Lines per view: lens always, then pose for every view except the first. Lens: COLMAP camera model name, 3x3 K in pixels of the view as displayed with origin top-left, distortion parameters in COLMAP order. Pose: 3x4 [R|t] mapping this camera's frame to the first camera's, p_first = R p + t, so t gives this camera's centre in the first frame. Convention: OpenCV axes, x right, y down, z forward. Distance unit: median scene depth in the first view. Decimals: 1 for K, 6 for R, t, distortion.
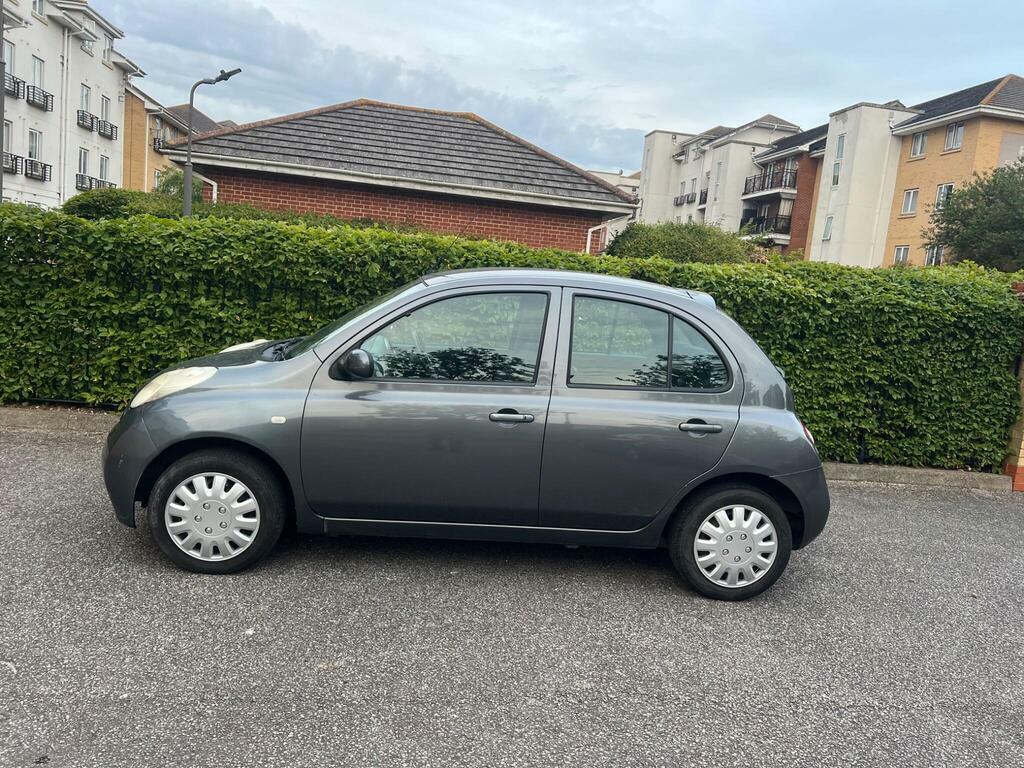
lens RADIAL K [[773.1, 0, 514.7], [0, 773.1, 383.7], [0, 0, 1]] dist [0.045153, -0.054955]
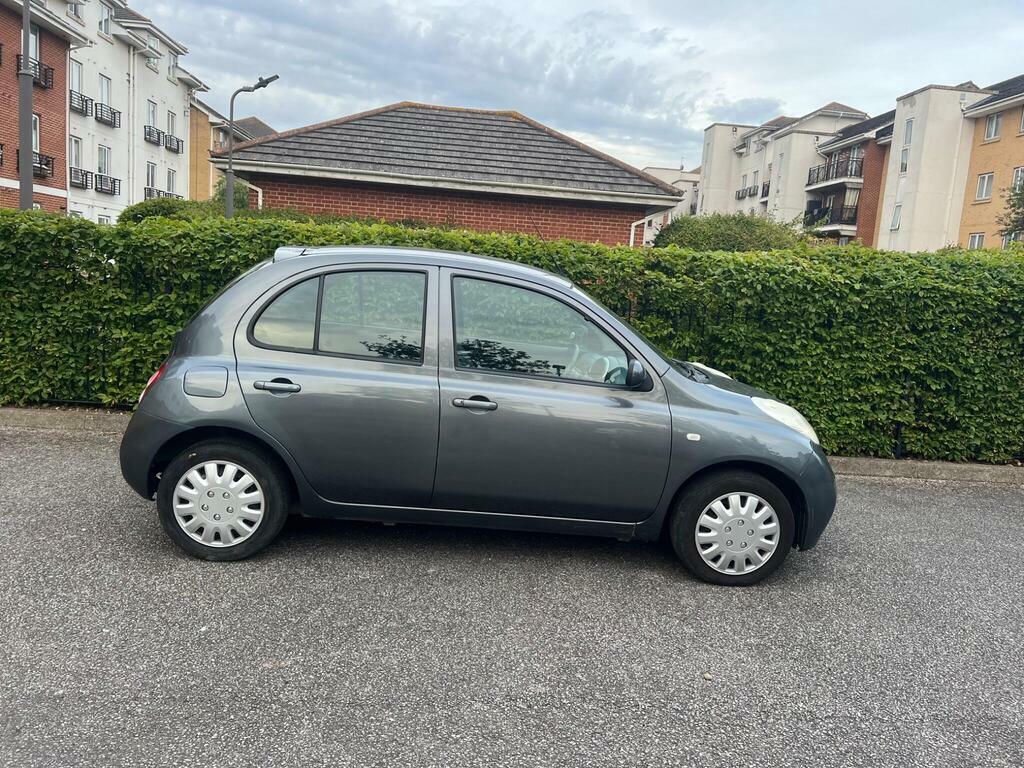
lens RADIAL K [[773.1, 0, 519.1], [0, 773.1, 384.9], [0, 0, 1]] dist [0.045153, -0.054955]
pose [[0.996812, -0.013851, -0.078578, 0.035469], [0.013861, 0.999904, -0.000418, 0.004082], [0.078577, -0.000672, 0.996908, 0.013047]]
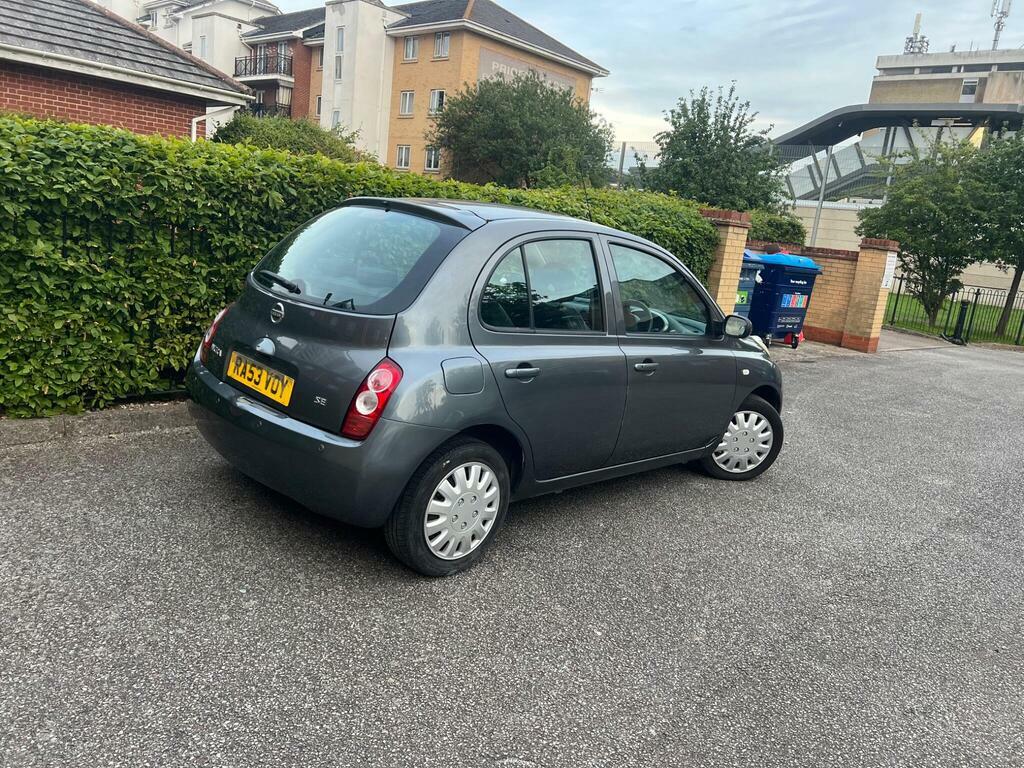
lens RADIAL K [[773.1, 0, 517.8], [0, 773.1, 387.5], [0, 0, 1]] dist [0.045153, -0.054955]
pose [[0.782792, -0.138870, 0.606590, -0.245187], [0.049686, 0.985617, 0.161523, -0.035081], [-0.620296, -0.096300, 0.778434, 0.090507]]
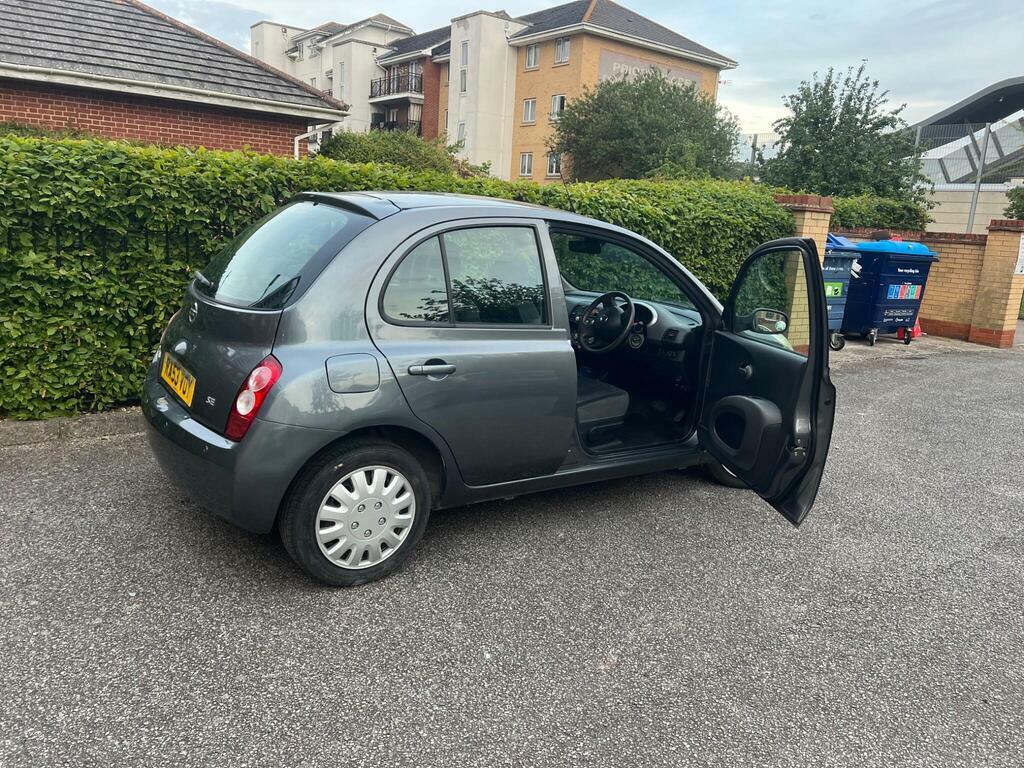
lens RADIAL K [[773.1, 0, 521.6], [0, 773.1, 381.9], [0, 0, 1]] dist [0.045153, -0.054955]
pose [[0.876748, -0.139587, 0.460249, -0.170284], [0.085490, 0.986948, 0.136474, -0.024450], [-0.473292, -0.080306, 0.877238, 0.065045]]
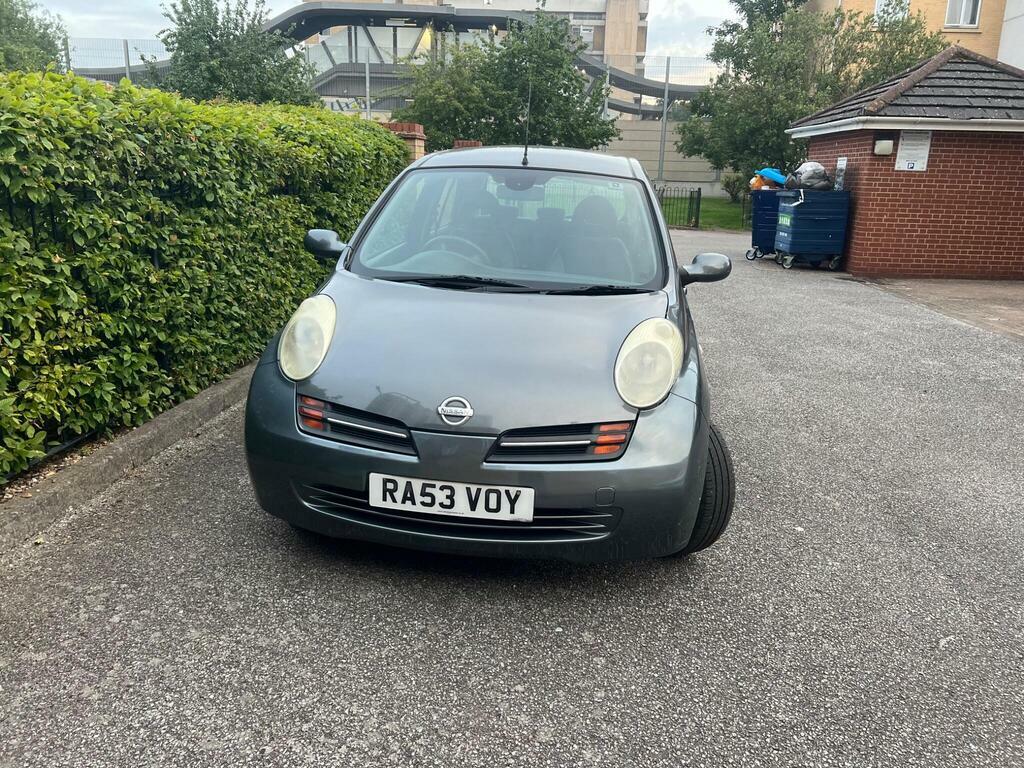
lens RADIAL K [[773.1, 0, 522.8], [0, 773.1, 375.8], [0, 0, 1]] dist [0.045153, -0.054955]
pose [[0.222366, -0.338834, 0.914191, -0.342279], [0.121785, 0.939976, 0.318769, -0.068324], [-0.967327, 0.040451, 0.250284, 0.281088]]
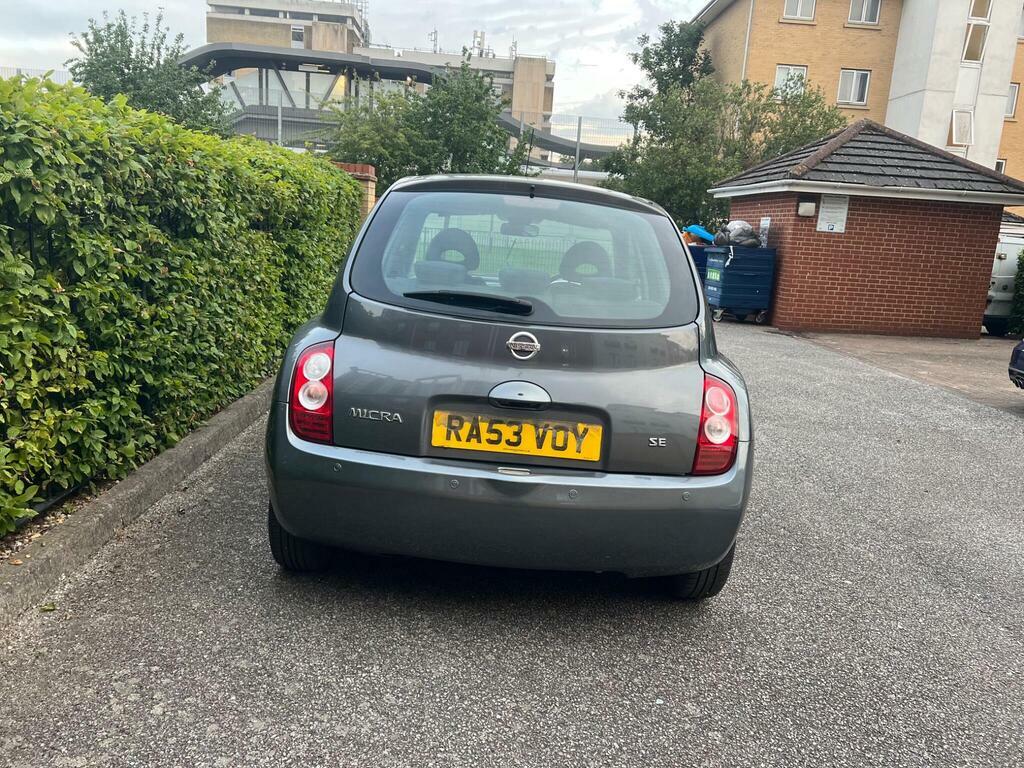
lens RADIAL K [[773.1, 0, 522.1], [0, 773.1, 379.0], [0, 0, 1]] dist [0.045153, -0.054955]
pose [[0.107473, -0.282332, 0.953277, -0.336119], [0.077063, 0.958312, 0.275135, -0.067786], [-0.991217, 0.043893, 0.124750, 0.332340]]
